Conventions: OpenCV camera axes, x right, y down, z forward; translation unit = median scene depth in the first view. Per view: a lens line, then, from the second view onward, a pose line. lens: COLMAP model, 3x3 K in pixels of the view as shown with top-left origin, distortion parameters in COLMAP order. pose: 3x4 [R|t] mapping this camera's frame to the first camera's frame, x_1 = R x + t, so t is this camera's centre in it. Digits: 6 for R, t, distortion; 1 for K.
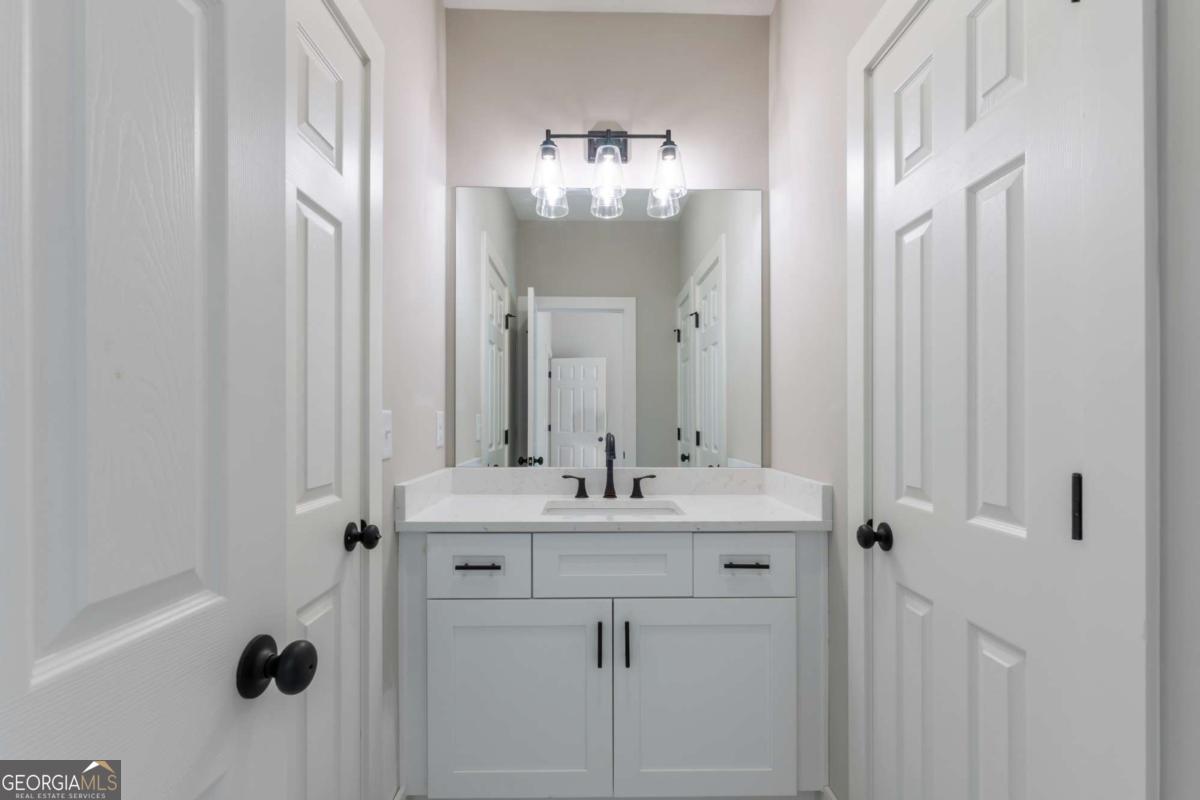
lens RADIAL K [[578.7, 0, 600.2], [0, 578.7, 411.3], [0, 0, 1]] dist [-0.002950, 0.000434]
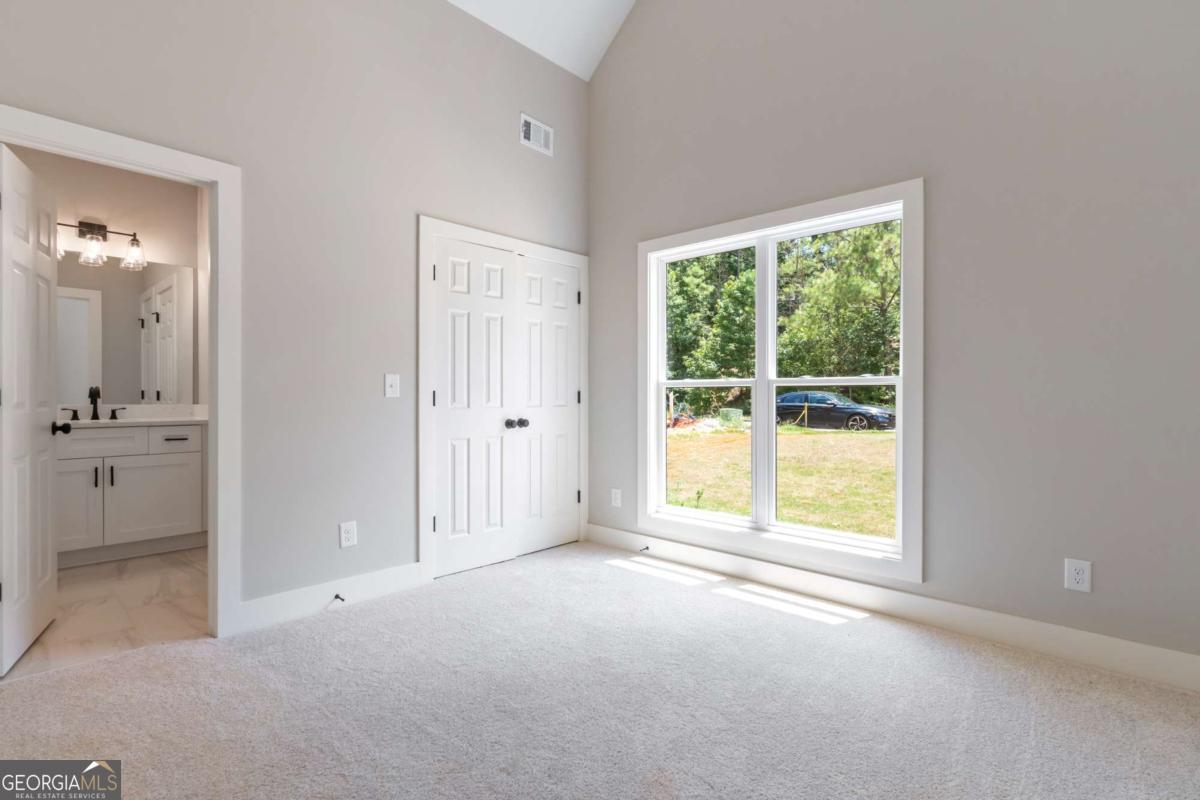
lens RADIAL K [[578.7, 0, 603.9], [0, 578.7, 396.1], [0, 0, 1]] dist [-0.002950, 0.000434]
pose [[0.692943, -0.001258, 0.720991, -0.189772], [-0.009720, 0.999891, 0.011087, 0.033270], [-0.720927, -0.014691, 0.692855, -1.493488]]
